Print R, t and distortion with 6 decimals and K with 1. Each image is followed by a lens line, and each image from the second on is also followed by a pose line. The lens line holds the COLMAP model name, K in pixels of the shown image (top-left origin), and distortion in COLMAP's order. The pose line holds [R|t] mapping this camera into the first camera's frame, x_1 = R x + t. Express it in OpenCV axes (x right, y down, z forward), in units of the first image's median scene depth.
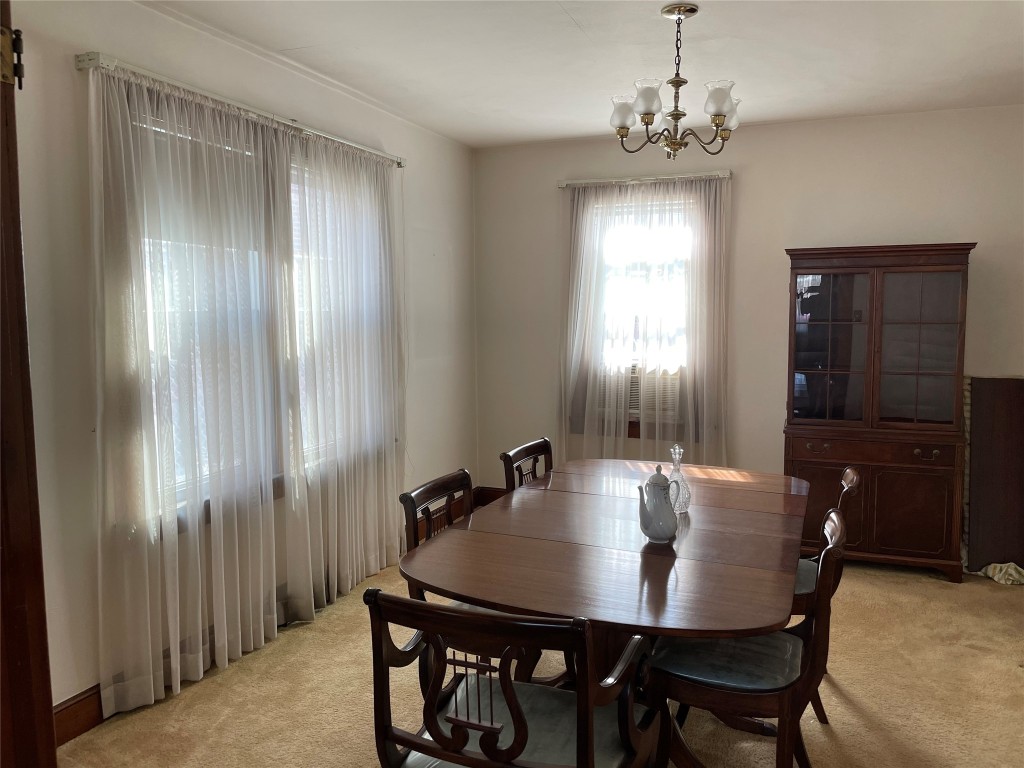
lens RADIAL K [[783.2, 0, 511.9], [0, 783.2, 369.2], [0, 0, 1]] dist [0.043067, -0.002339]
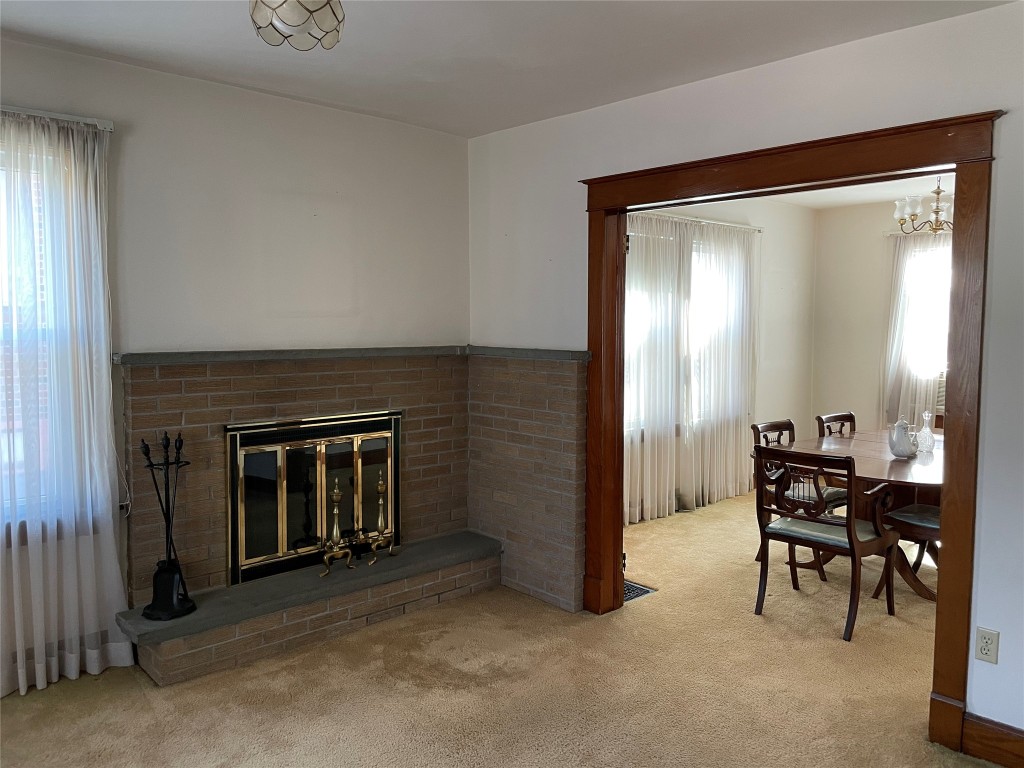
lens RADIAL K [[783.2, 0, 511.9], [0, 783.2, 369.2], [0, 0, 1]] dist [0.043067, -0.002339]
pose [[0.904259, 0.037139, -0.425366, 0.098561], [-0.044712, 0.998969, -0.007830, 0.047325], [0.424637, 0.026099, 0.904988, -0.696073]]
